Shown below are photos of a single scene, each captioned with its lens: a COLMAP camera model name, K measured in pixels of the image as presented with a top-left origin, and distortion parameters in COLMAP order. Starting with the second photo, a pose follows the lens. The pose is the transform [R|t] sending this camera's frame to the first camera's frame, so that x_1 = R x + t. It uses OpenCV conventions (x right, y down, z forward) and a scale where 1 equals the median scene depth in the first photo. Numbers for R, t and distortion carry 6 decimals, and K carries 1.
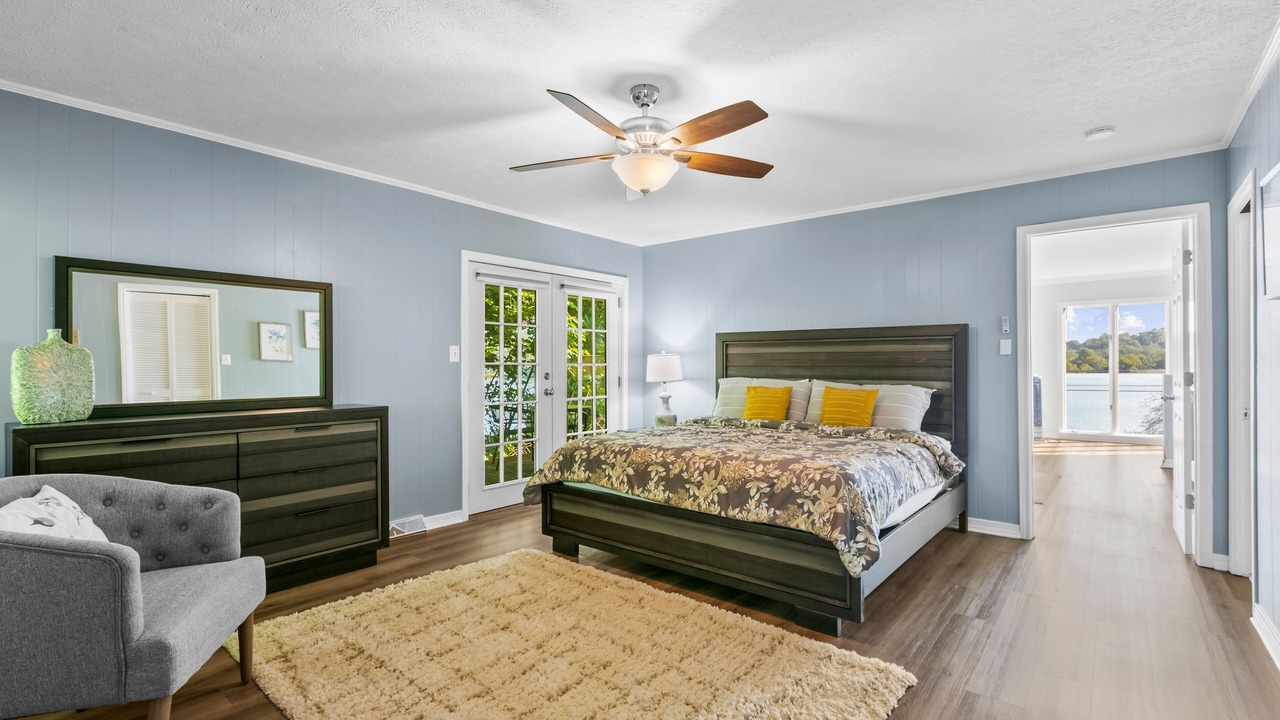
lens RADIAL K [[593.5, 0, 632.6], [0, 593.5, 362.6], [0, 0, 1]] dist [-0.003996, -0.000203]
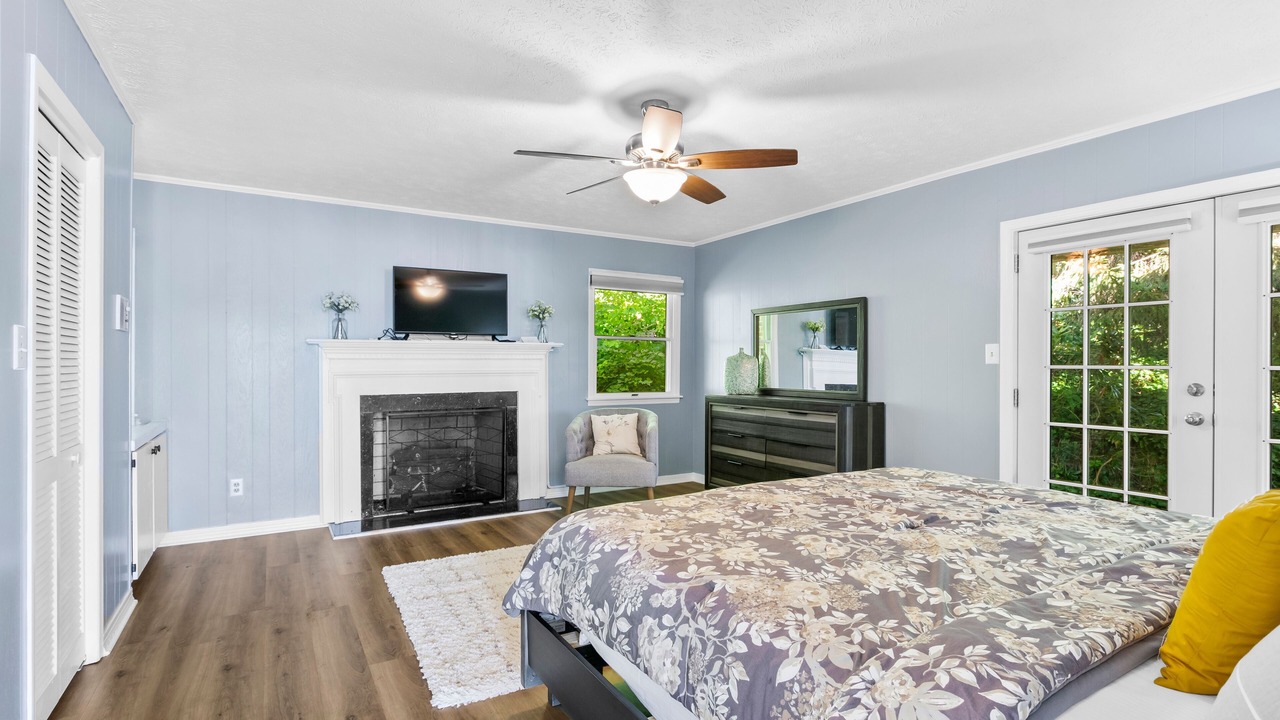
lens RADIAL K [[593.5, 0, 632.8], [0, 593.5, 365.2], [0, 0, 1]] dist [-0.003996, -0.000203]
pose [[-0.322007, 0.000901, -0.946737, 0.601131], [0.000743, 0.999999, 0.000699, -0.000056], [0.946737, -0.000478, -0.322008, 0.759648]]
